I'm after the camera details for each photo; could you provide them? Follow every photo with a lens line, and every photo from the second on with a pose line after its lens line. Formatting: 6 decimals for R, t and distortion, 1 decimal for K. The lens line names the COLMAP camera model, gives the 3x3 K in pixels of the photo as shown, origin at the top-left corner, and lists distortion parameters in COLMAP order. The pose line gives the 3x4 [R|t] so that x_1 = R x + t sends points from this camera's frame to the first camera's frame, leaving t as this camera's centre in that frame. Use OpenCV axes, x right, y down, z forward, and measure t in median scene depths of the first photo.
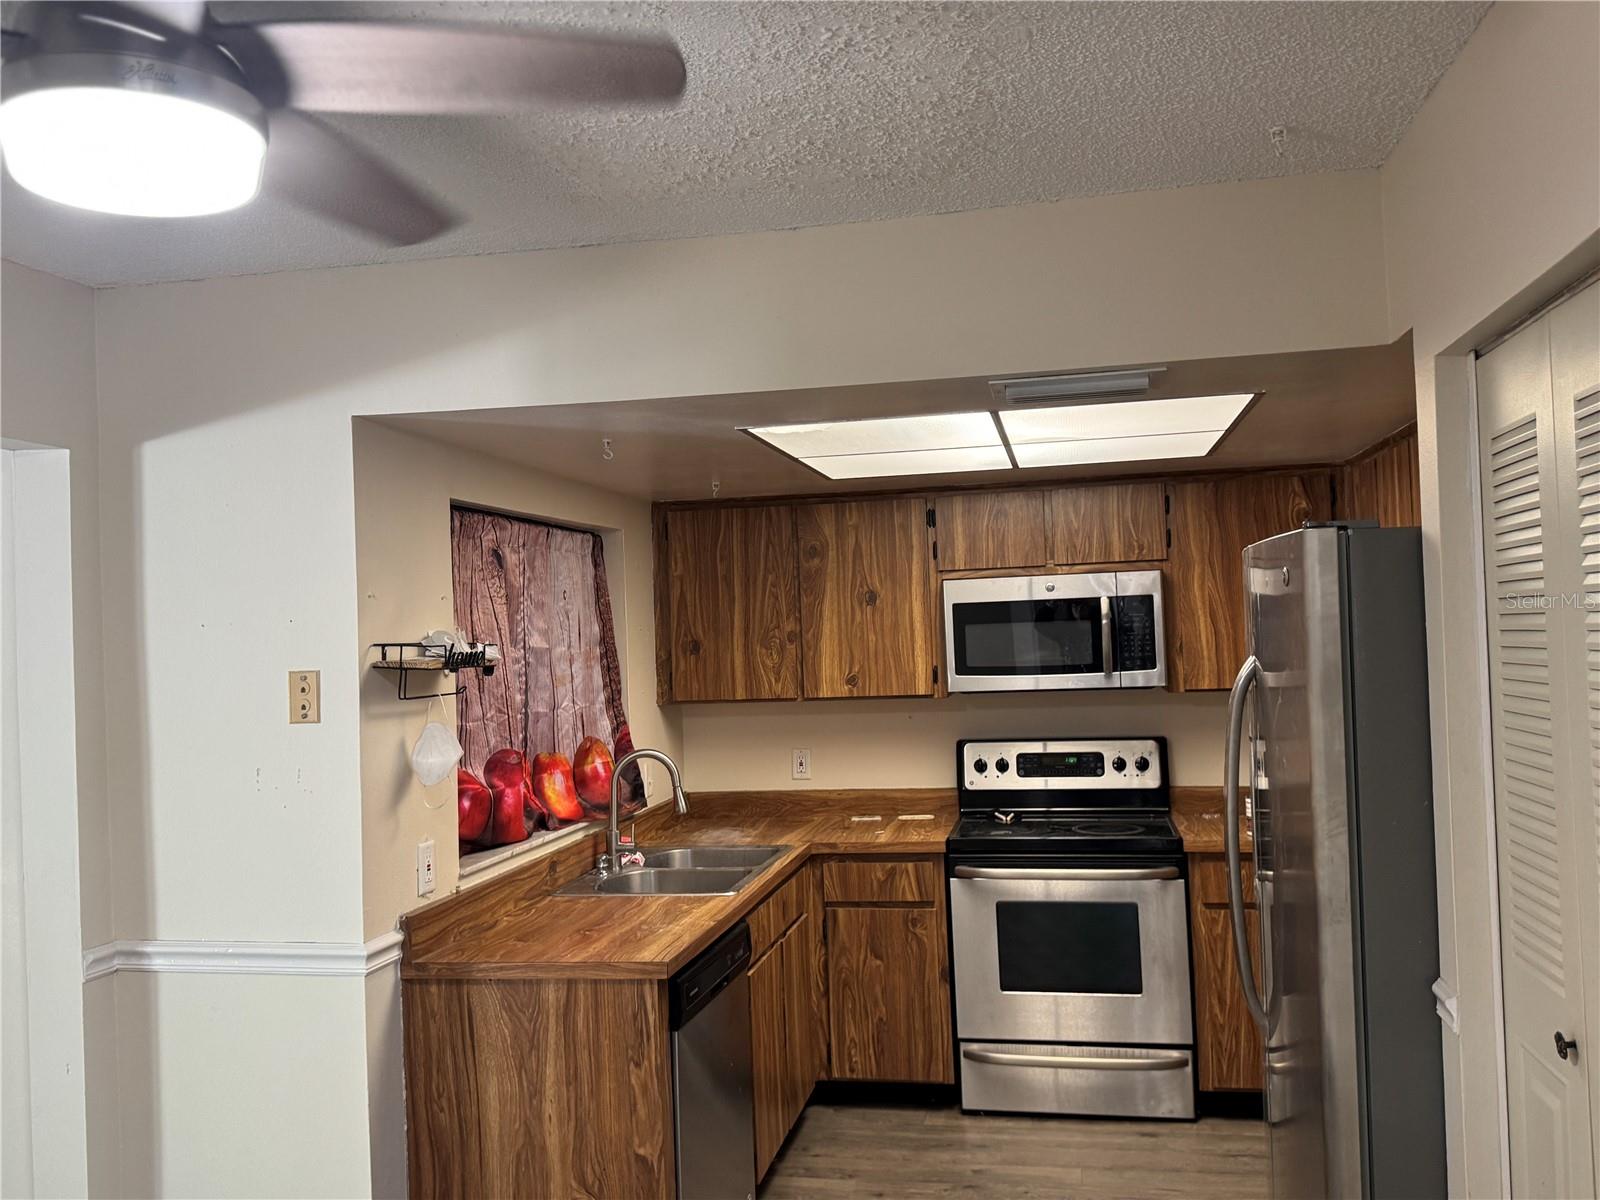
lens RADIAL K [[1362.0, 0, 798.2], [0, 1362.0, 629.8], [0, 0, 1]] dist [0.248989, -0.657113]
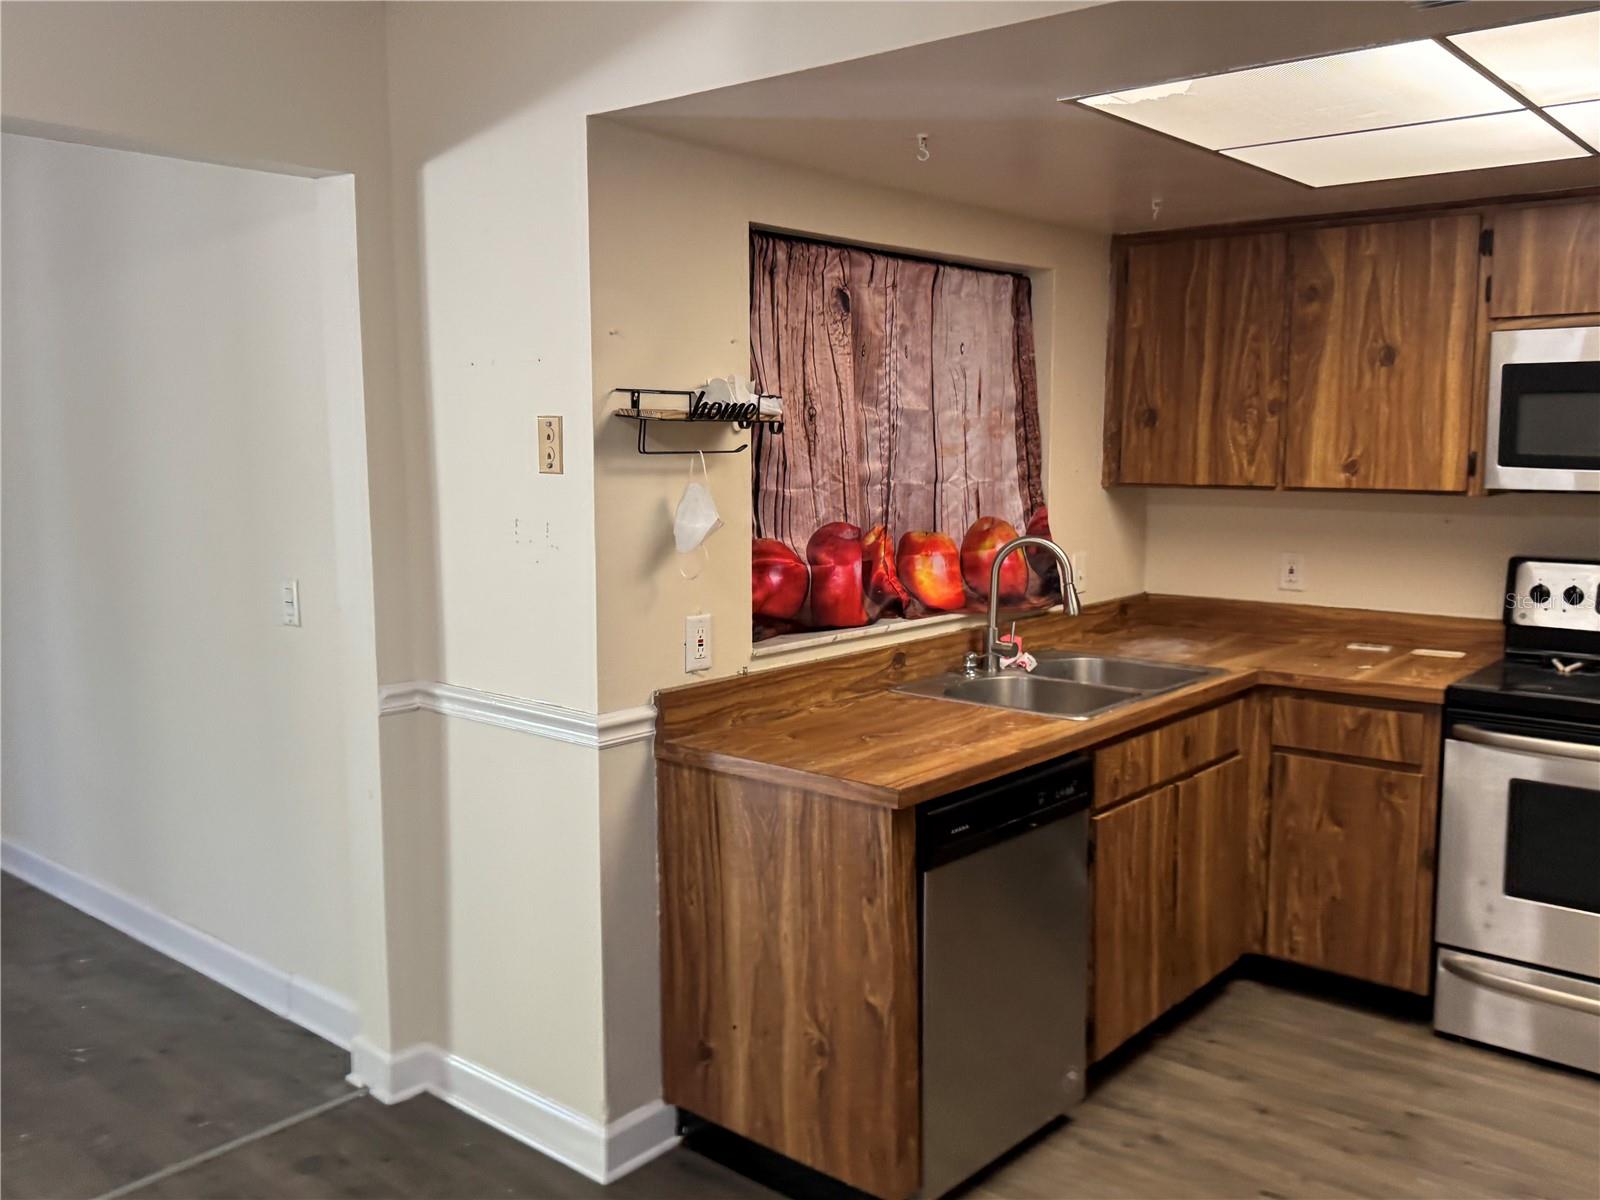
lens RADIAL K [[1338.9, 0, 797.0], [0, 1338.9, 597.5], [0, 0, 1]] dist [0.098994, -0.173290]
pose [[0.867247, 0.094415, -0.488844, 0.160185], [-0.028136, 0.989580, 0.141212, 0.012357], [0.497083, -0.108711, 0.860866, 0.209358]]
